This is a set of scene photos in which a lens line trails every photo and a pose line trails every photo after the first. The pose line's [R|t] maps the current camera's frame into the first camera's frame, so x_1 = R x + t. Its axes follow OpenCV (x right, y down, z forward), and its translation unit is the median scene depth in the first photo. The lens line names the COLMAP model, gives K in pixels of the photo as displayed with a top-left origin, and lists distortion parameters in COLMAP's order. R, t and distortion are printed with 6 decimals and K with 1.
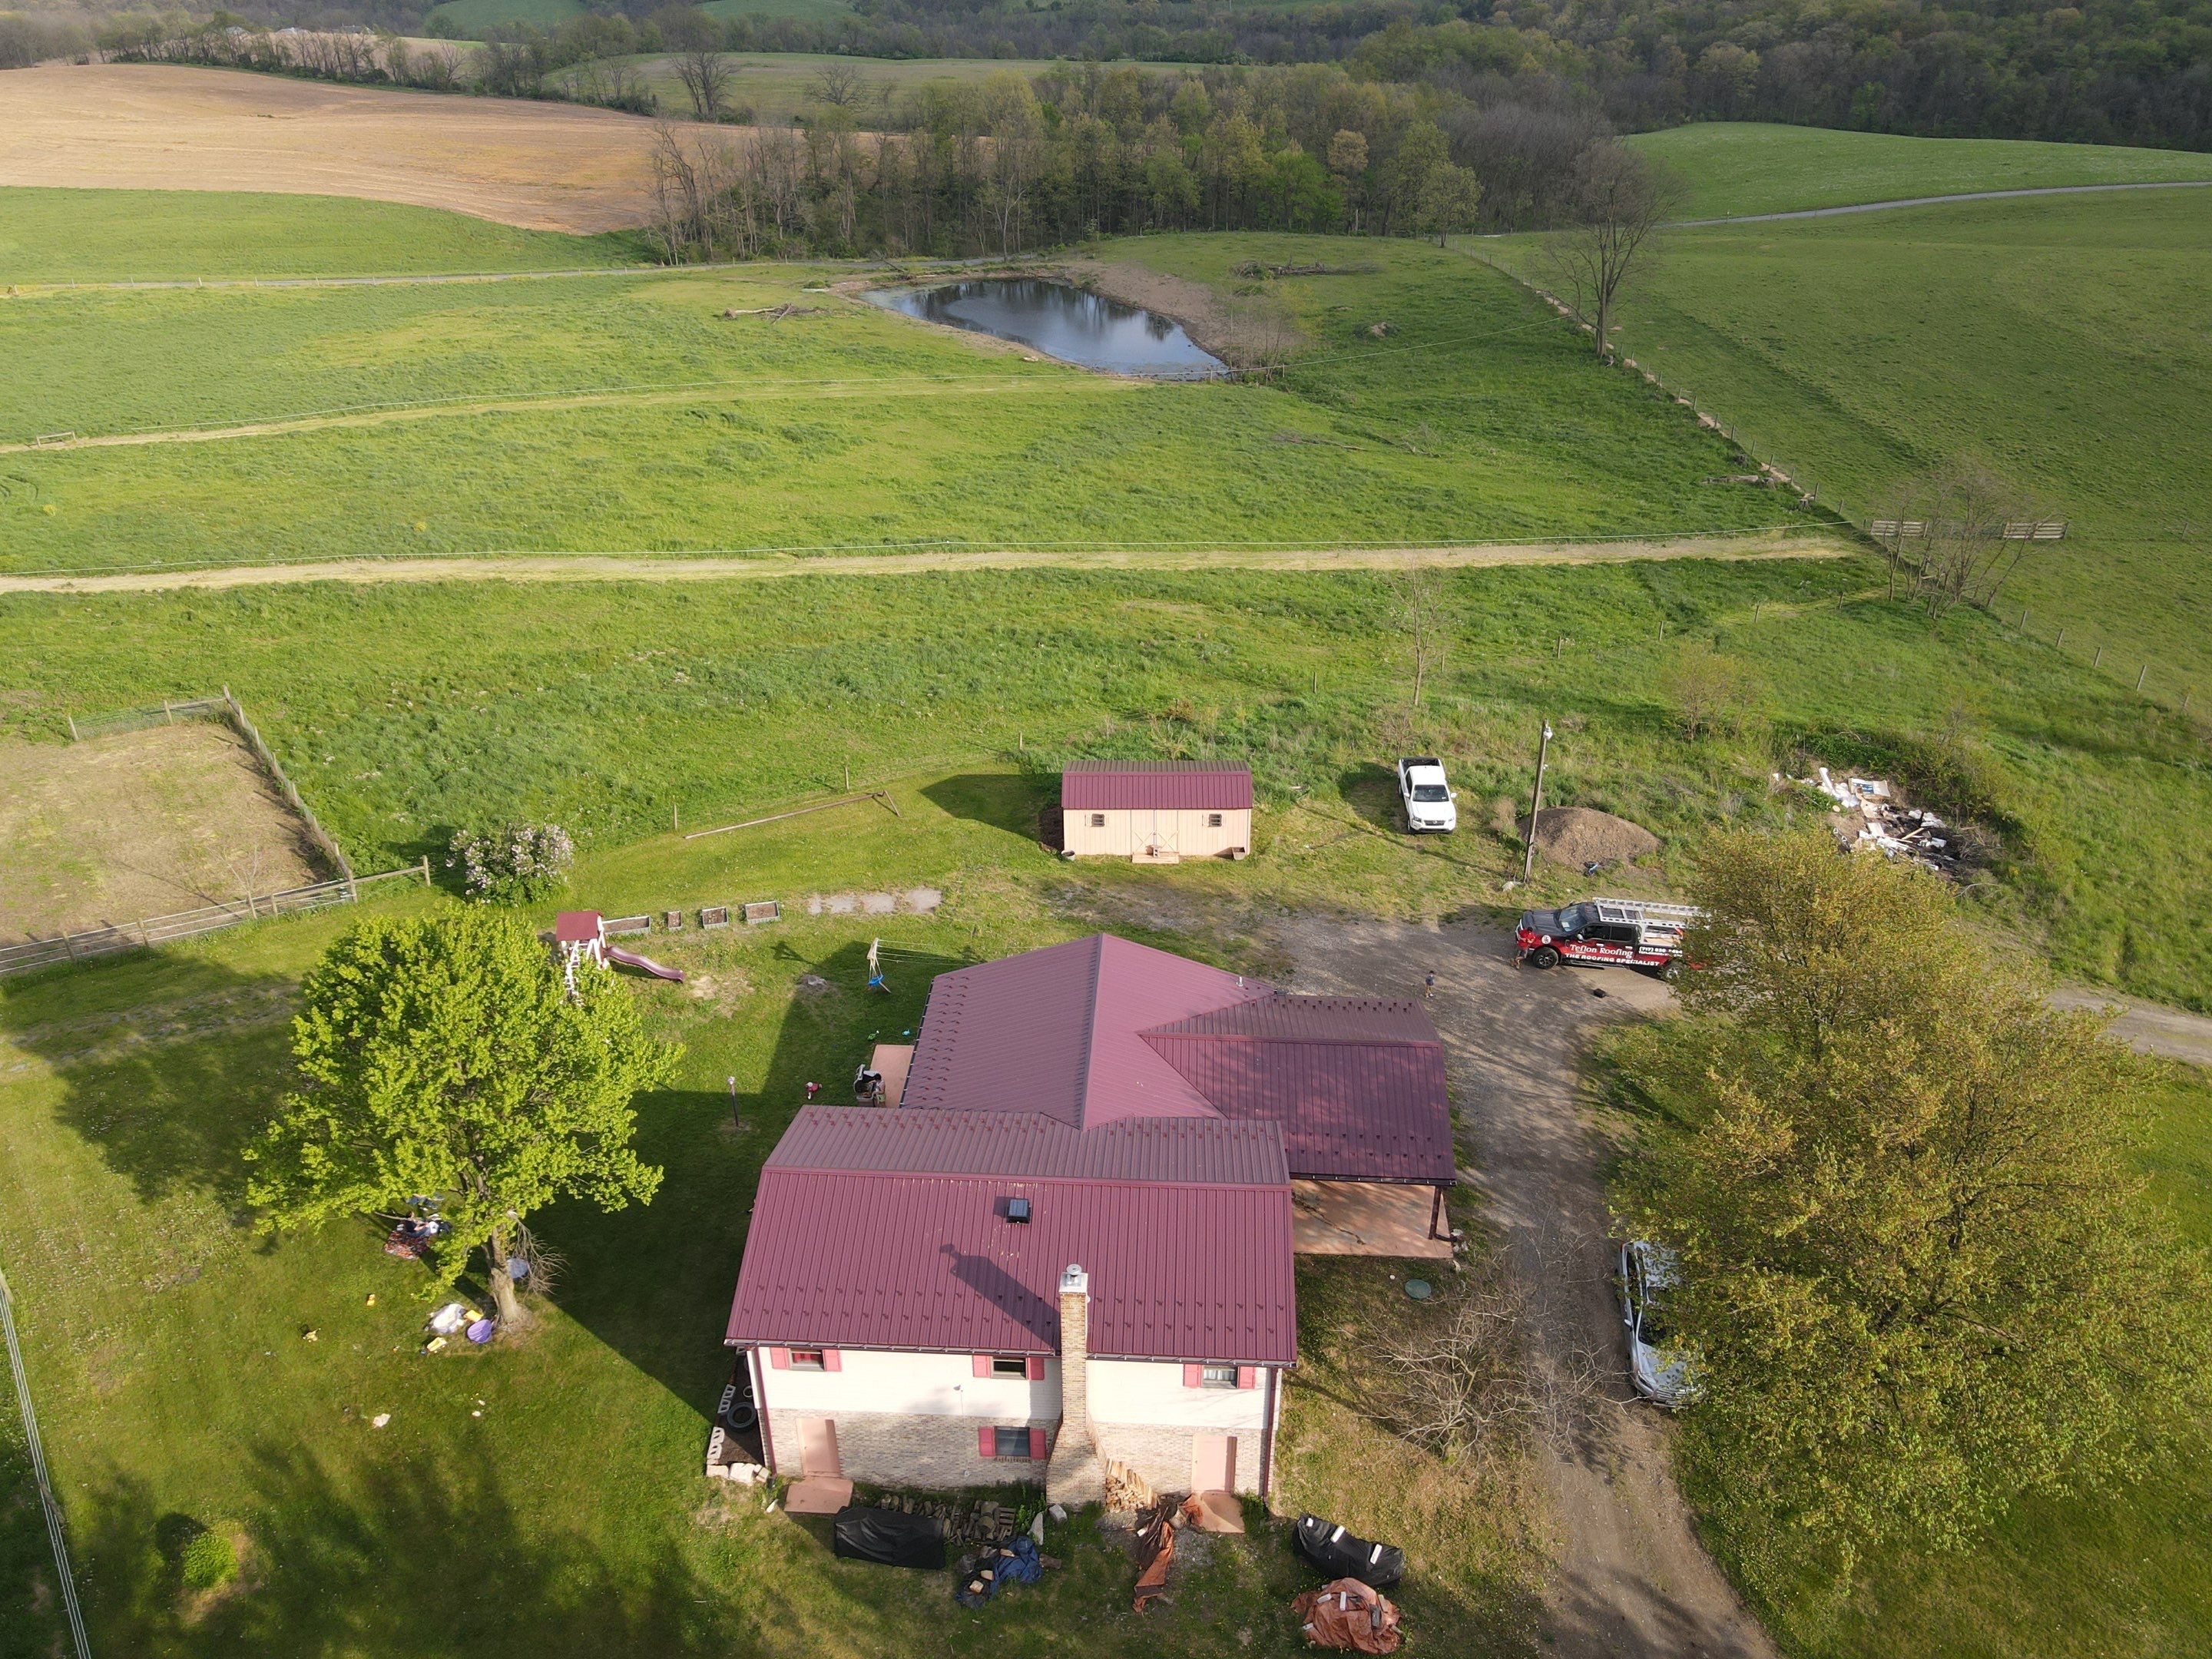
lens RADIAL K [[1615.8, 0, 1079.5], [0, 1615.8, 827.0], [0, 0, 1]] dist [0.024235, -0.000917]
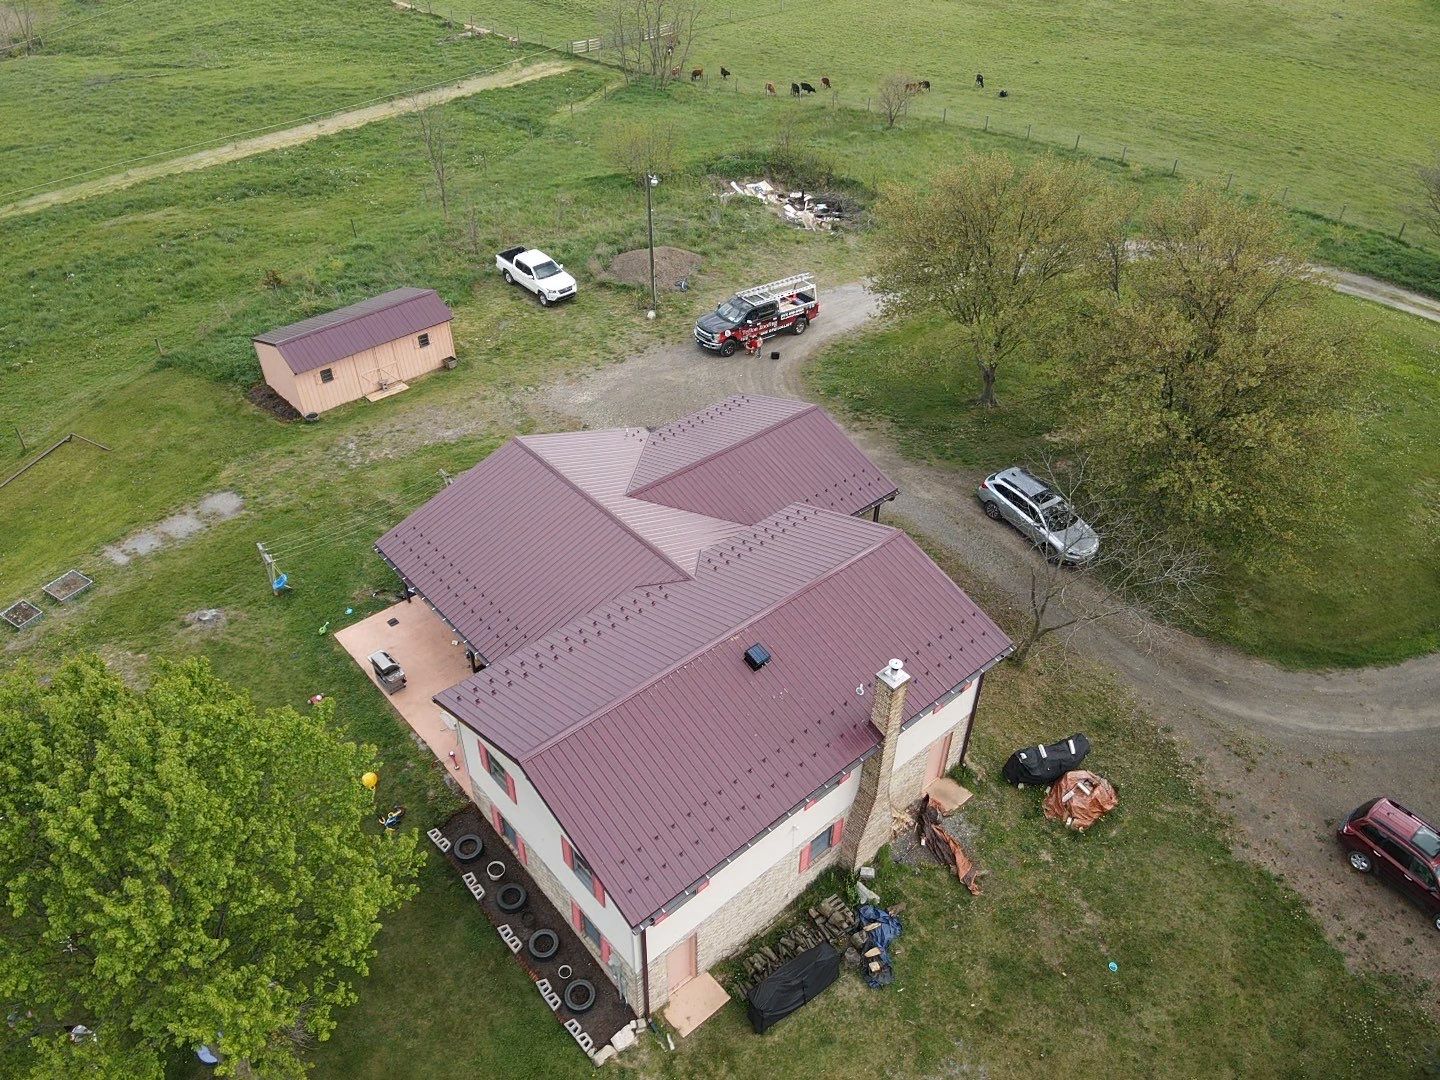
lens RADIAL K [[1035.7, 0, 712.5], [0, 1035.7, 543.3], [0, 0, 1]] dist [0.126034, -0.236279]
pose [[0.717902, -0.429440, 0.547903, -0.264691], [0.322643, 0.902672, 0.284754, -0.022064], [-0.616862, -0.027648, 0.786586, 0.327580]]
